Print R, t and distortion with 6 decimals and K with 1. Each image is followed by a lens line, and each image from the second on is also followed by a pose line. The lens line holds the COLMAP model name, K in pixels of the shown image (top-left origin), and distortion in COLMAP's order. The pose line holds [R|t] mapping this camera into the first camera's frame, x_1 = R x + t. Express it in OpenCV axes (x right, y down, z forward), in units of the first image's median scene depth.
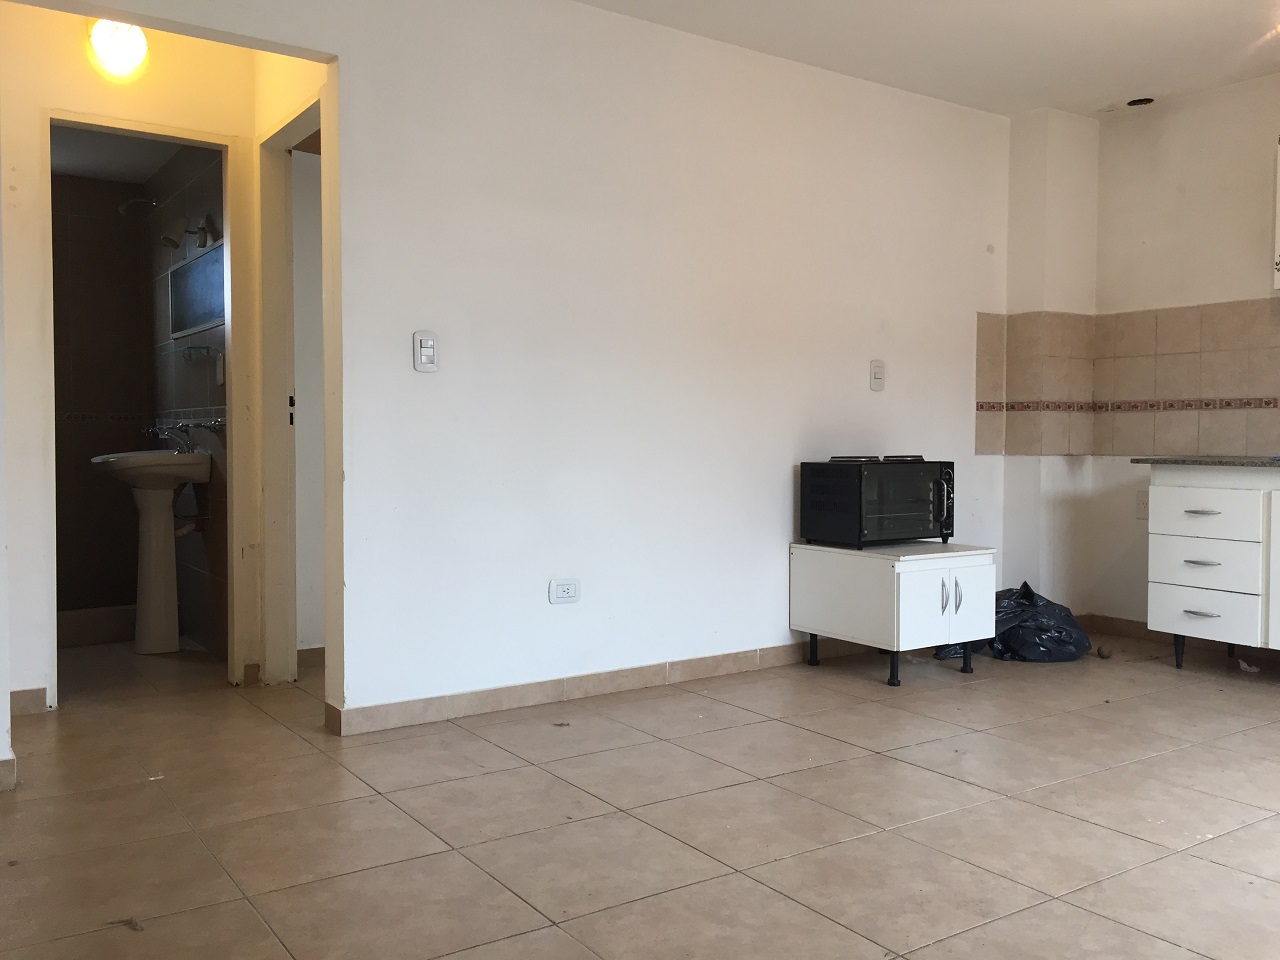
lens RADIAL K [[1087.1, 0, 636.7], [0, 1087.1, 475.5], [0, 0, 1]] dist [0.085816, -0.109788]
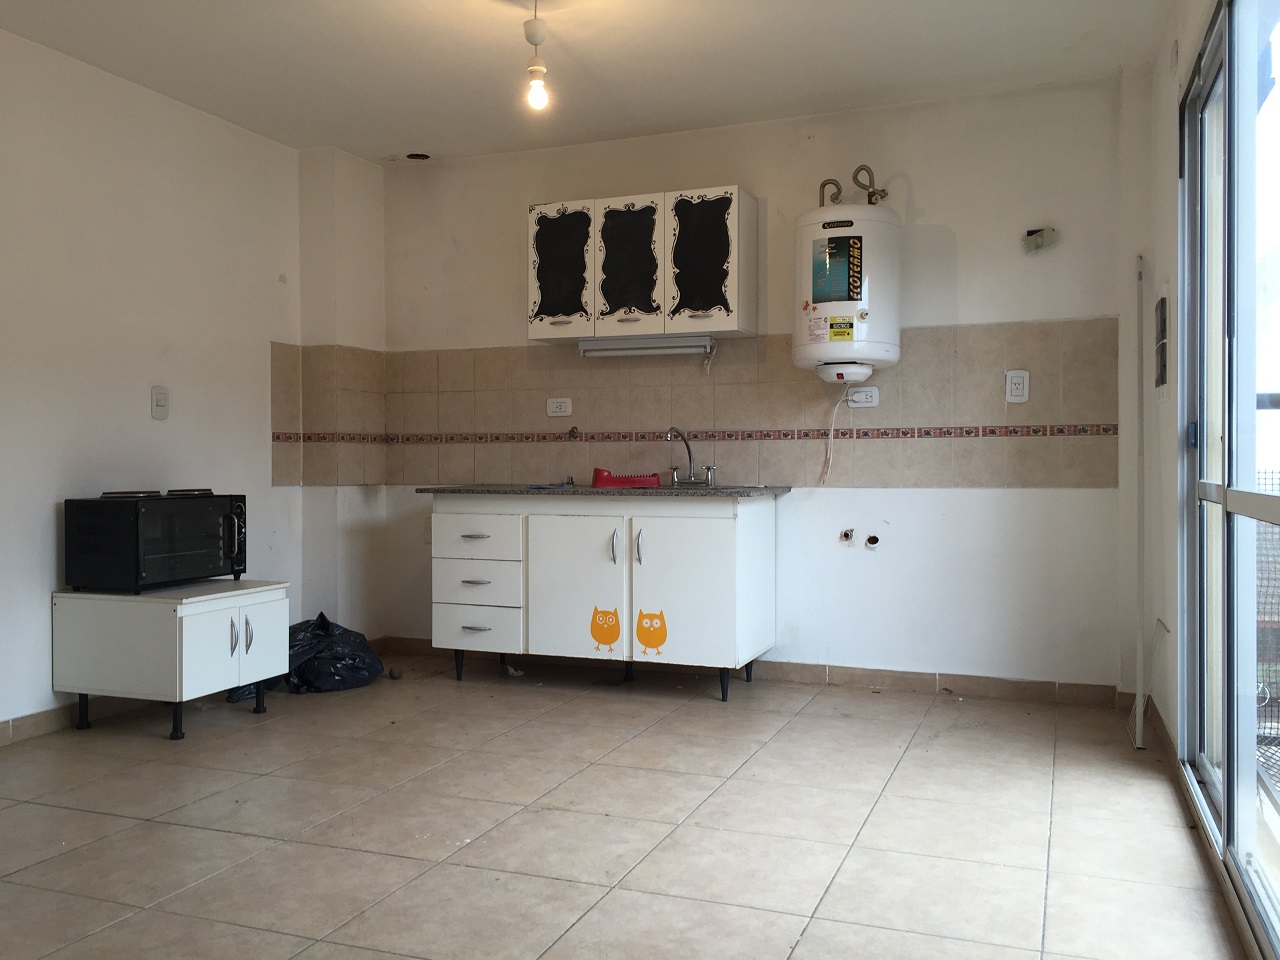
lens RADIAL K [[1087.1, 0, 635.8], [0, 1087.1, 479.2], [0, 0, 1]] dist [0.085816, -0.109788]
pose [[0.827122, -0.013097, 0.561869, 0.033857], [0.023765, 0.999649, -0.011683, -0.007542], [-0.561519, 0.023016, 0.827143, 0.004821]]
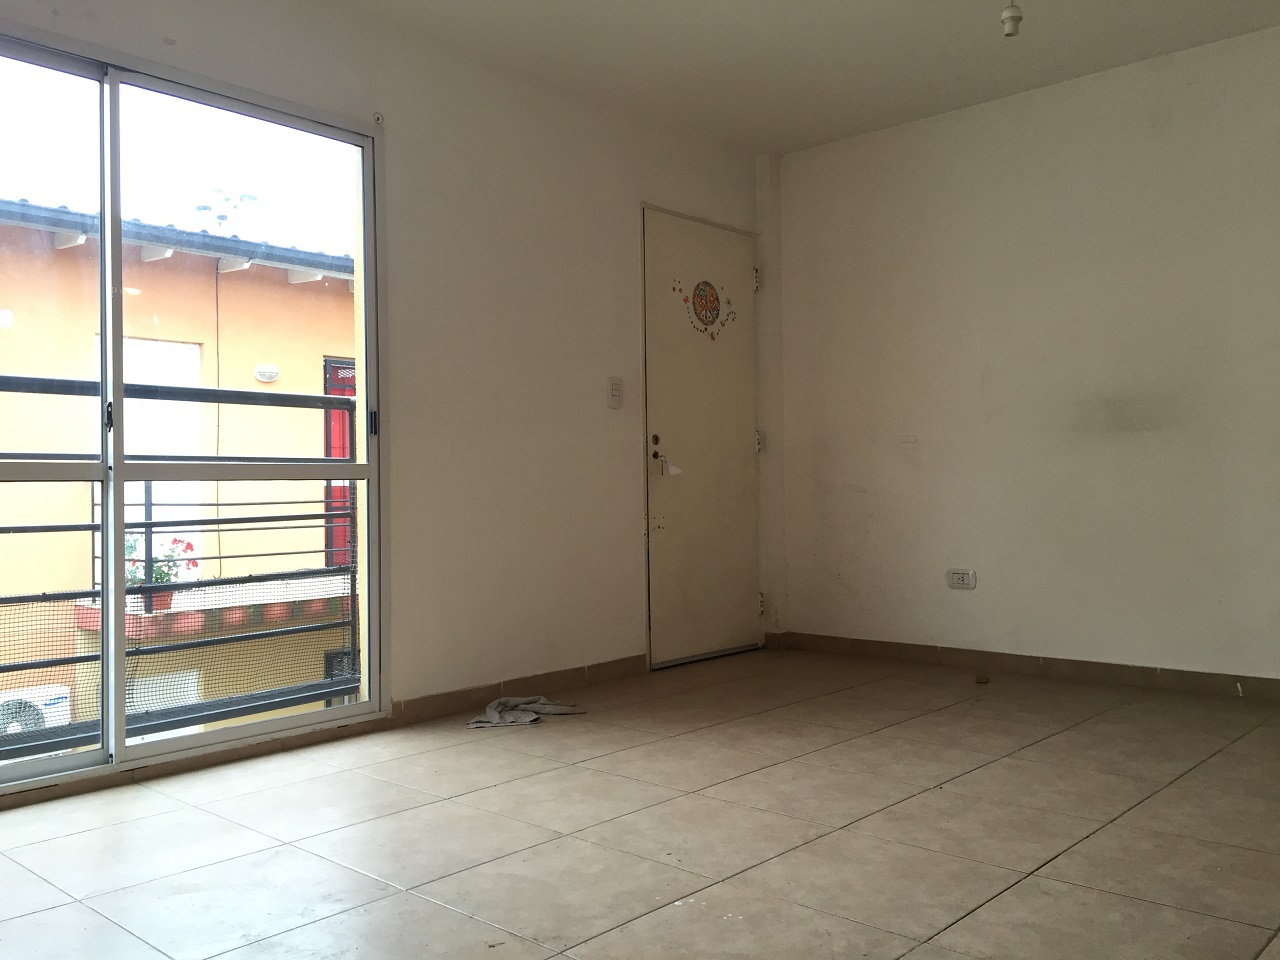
lens RADIAL K [[1087.1, 0, 642.6], [0, 1087.1, 479.8], [0, 0, 1]] dist [0.085816, -0.109788]
pose [[-0.972078, 0.008657, -0.234498, 0.457609], [0.002508, 0.999645, 0.026507, -0.008179], [0.234644, 0.025178, -0.971755, 1.112597]]
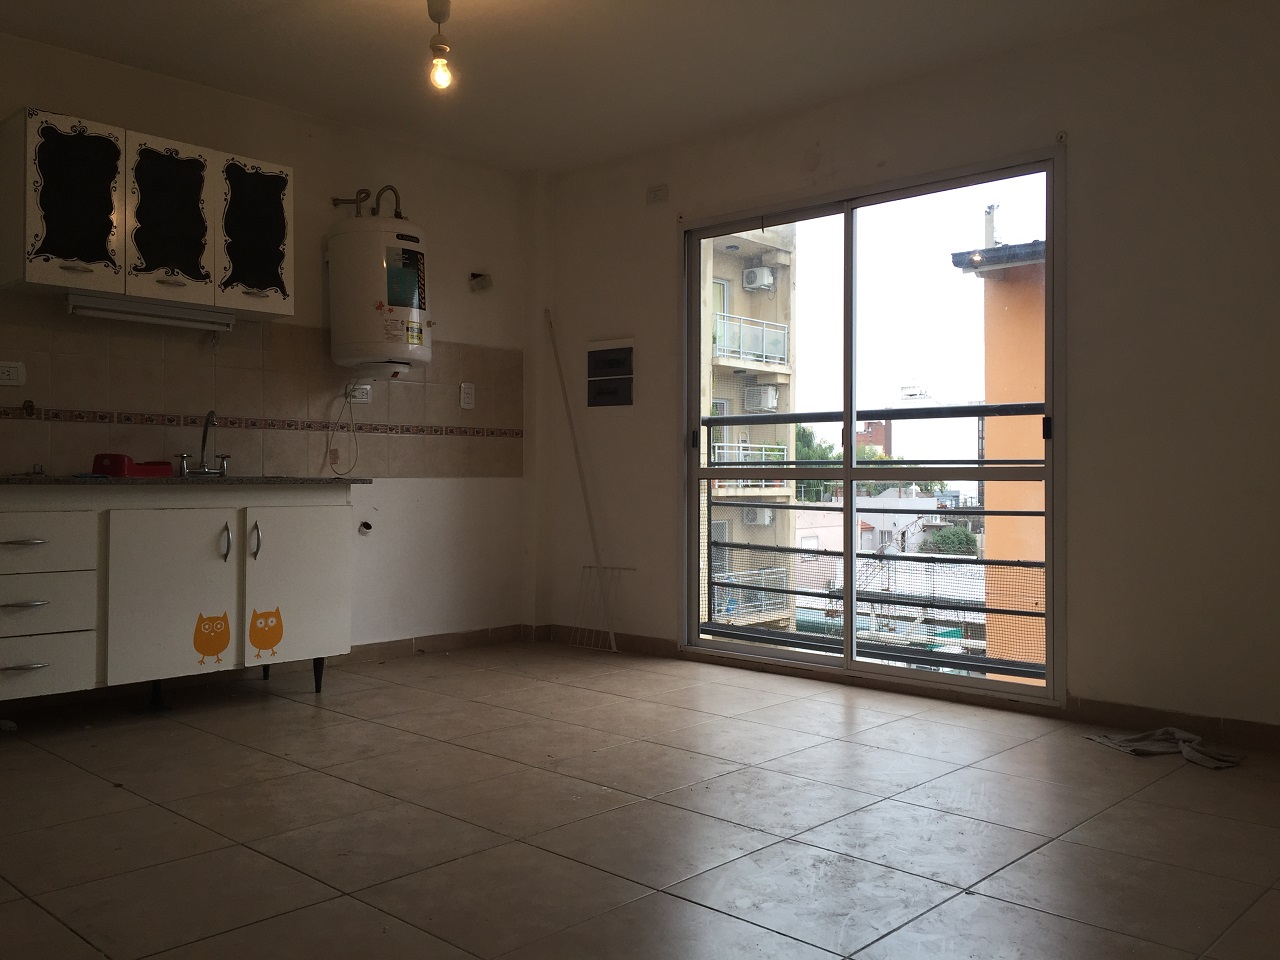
lens RADIAL K [[1087.1, 0, 635.1], [0, 1087.1, 481.5], [0, 0, 1]] dist [0.085816, -0.109788]
pose [[-0.209045, -0.005456, 0.977891, -0.386979], [0.031130, 0.999441, 0.012230, -0.007540], [-0.977410, 0.032998, -0.208758, 0.747526]]
